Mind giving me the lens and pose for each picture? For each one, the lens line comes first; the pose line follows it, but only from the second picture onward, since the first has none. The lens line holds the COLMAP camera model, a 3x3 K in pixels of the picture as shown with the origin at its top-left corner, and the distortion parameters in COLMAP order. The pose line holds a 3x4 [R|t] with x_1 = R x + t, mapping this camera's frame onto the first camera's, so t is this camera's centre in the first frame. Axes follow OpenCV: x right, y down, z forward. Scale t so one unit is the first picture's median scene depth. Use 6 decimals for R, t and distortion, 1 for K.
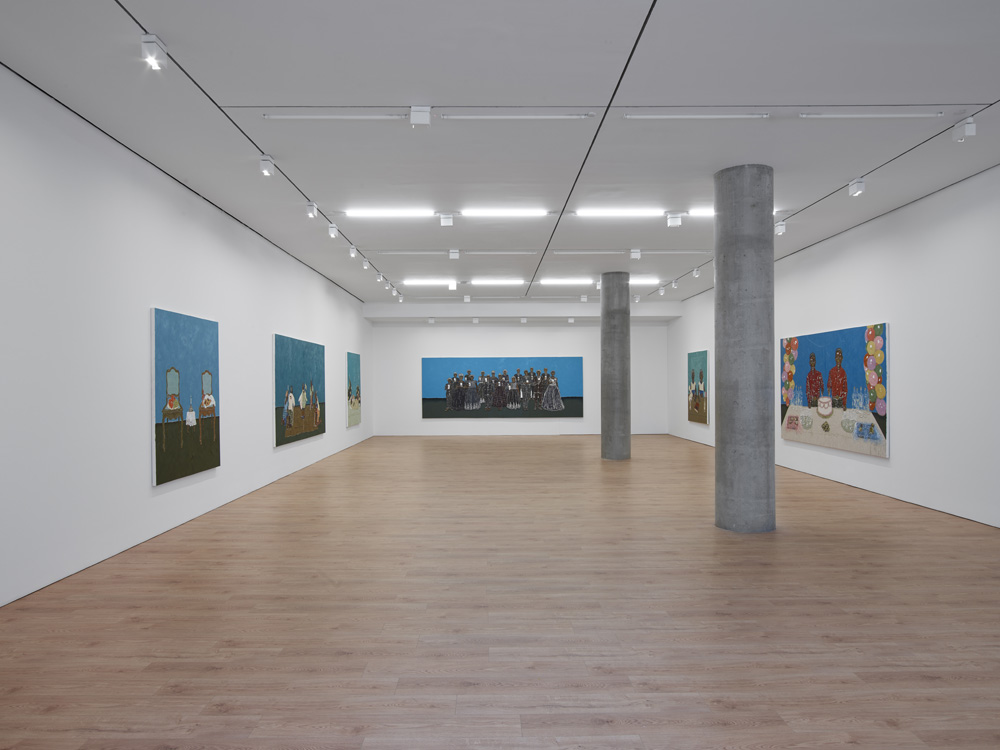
lens RADIAL K [[662.0, 0, 485.0], [0, 662.0, 382.2], [0, 0, 1]] dist [-0.066231, 0.046781]
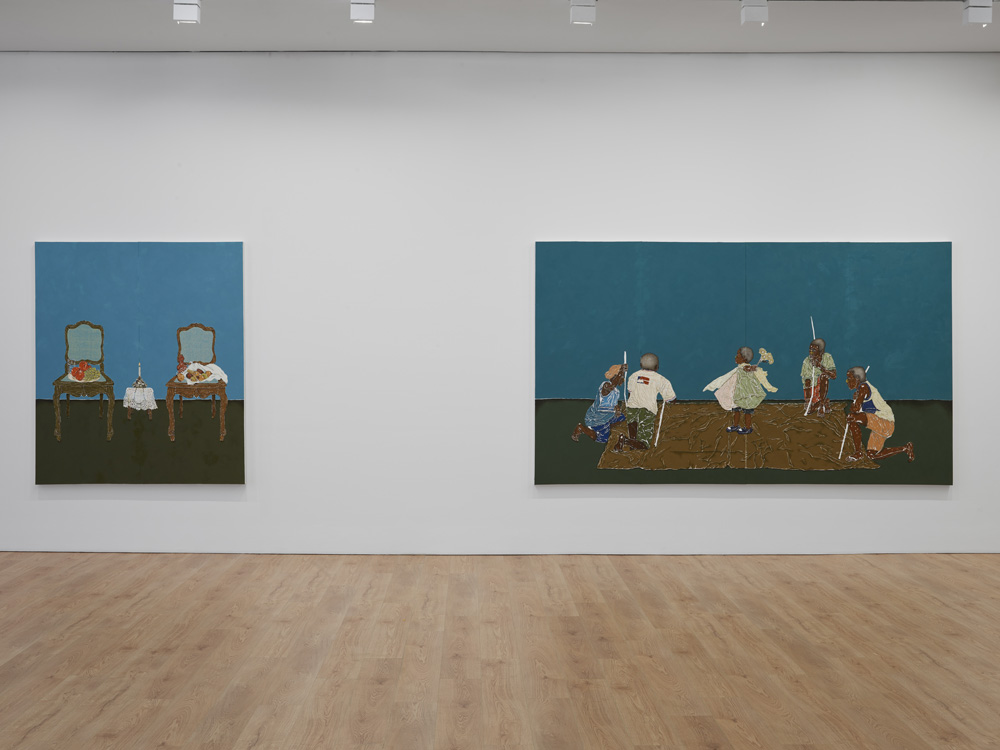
lens RADIAL K [[1065.0, 0, 500.0], [0, 1065.0, 375.0], [0, 0, 1]] dist [-0.071258, 0.031602]
pose [[0.007190, -0.003618, -0.999968, 0.931896], [-0.003882, 0.999986, -0.003646, 0.053066], [0.999967, 0.003908, 0.007176, 2.071630]]
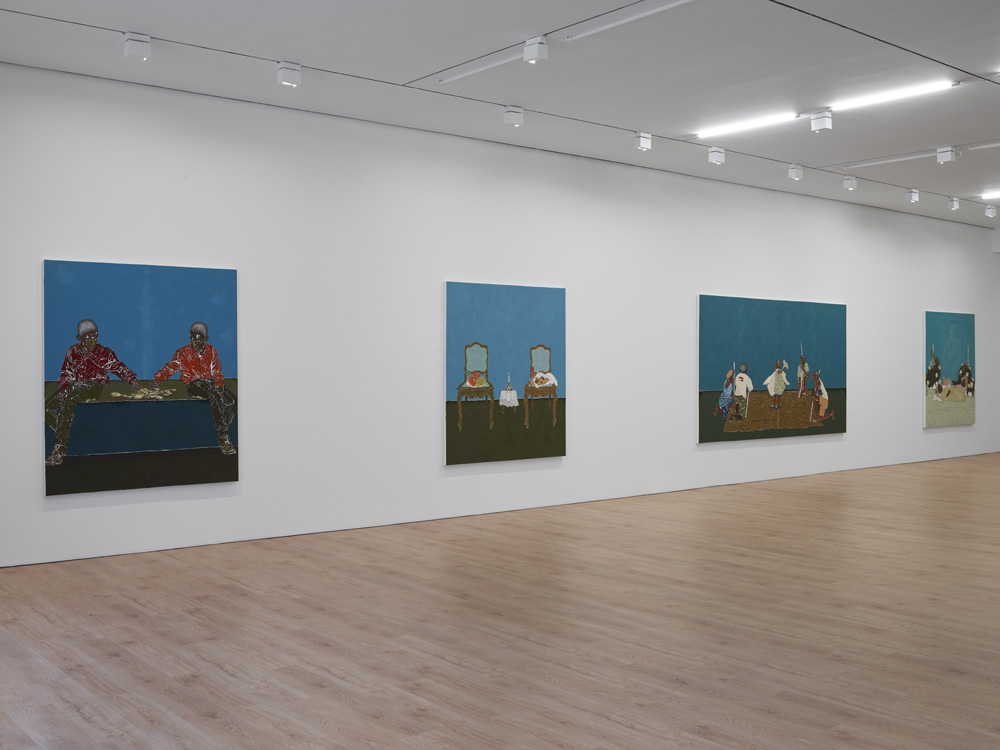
lens RADIAL K [[1065.0, 0, 500.0], [0, 1065.0, 375.0], [0, 0, 1]] dist [-0.071258, 0.031602]
pose [[0.634338, 0.016648, -0.772877, 1.034215], [-0.003098, 0.999815, 0.018994, -0.006747], [0.773050, -0.009655, 0.634272, 0.093784]]
